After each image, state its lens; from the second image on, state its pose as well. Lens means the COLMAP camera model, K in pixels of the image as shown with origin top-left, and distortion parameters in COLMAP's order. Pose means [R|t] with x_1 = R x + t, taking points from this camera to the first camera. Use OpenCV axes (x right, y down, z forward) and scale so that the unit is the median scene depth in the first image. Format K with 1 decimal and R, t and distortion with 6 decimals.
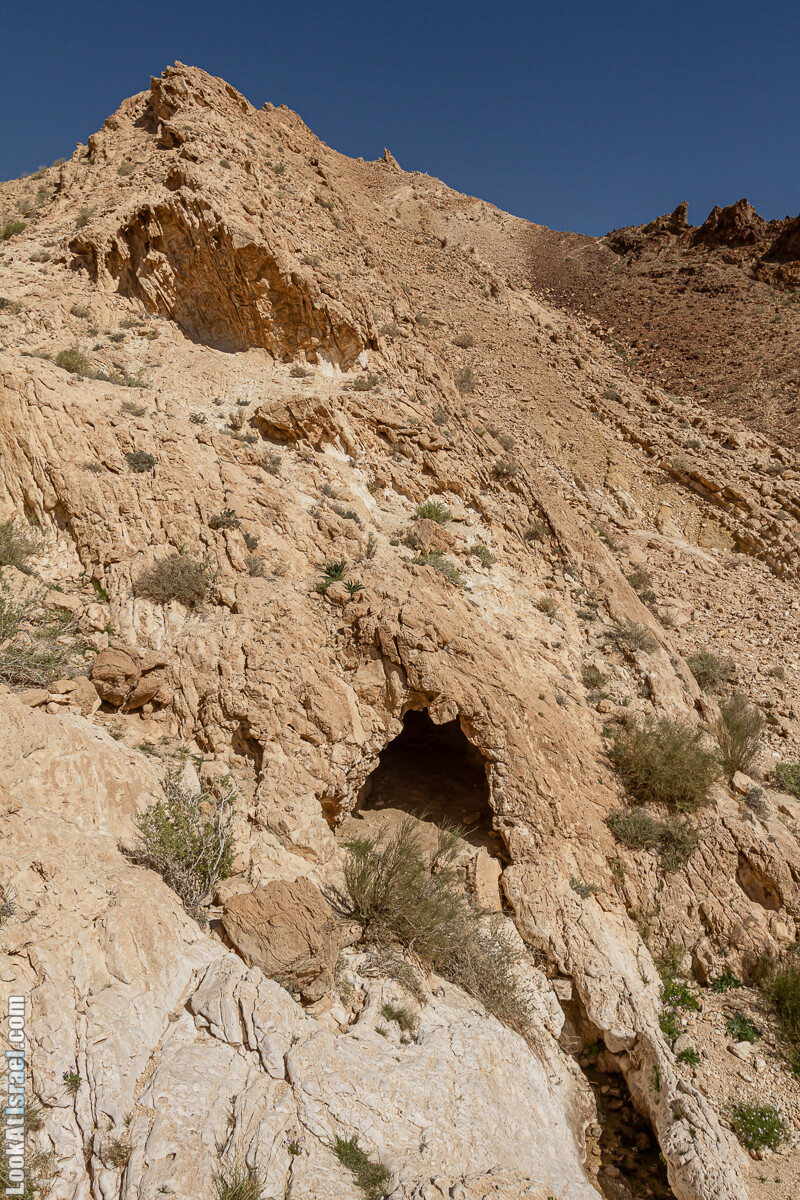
lens RADIAL K [[985.4, 0, 399.8], [0, 985.4, 598.5], [0, 0, 1]] dist [-0.044500, 0.031549]
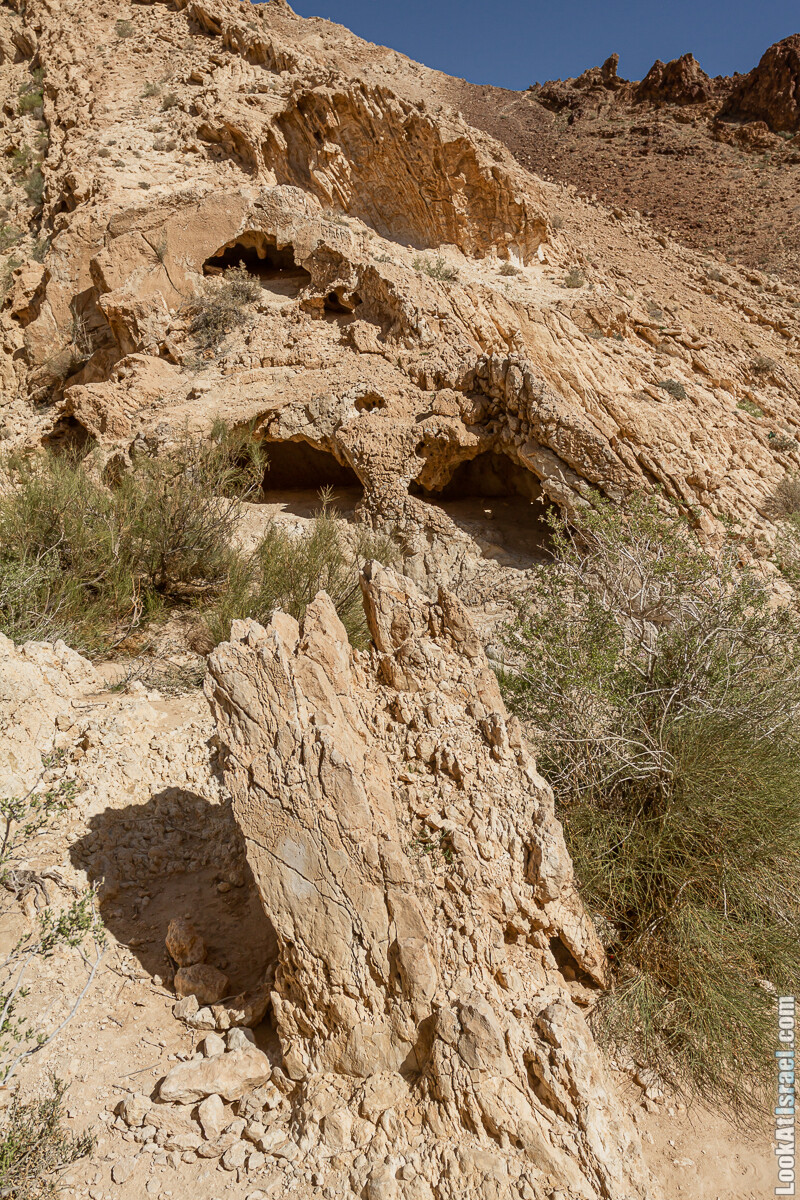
lens RADIAL K [[985.4, 0, 399.5], [0, 985.4, 604.8], [0, 0, 1]] dist [-0.044500, 0.031549]
pose [[0.987263, -0.078830, 0.138192, -0.331290], [0.058732, 0.987845, 0.143918, -0.035856], [-0.147857, -0.133968, 0.979893, -0.018193]]
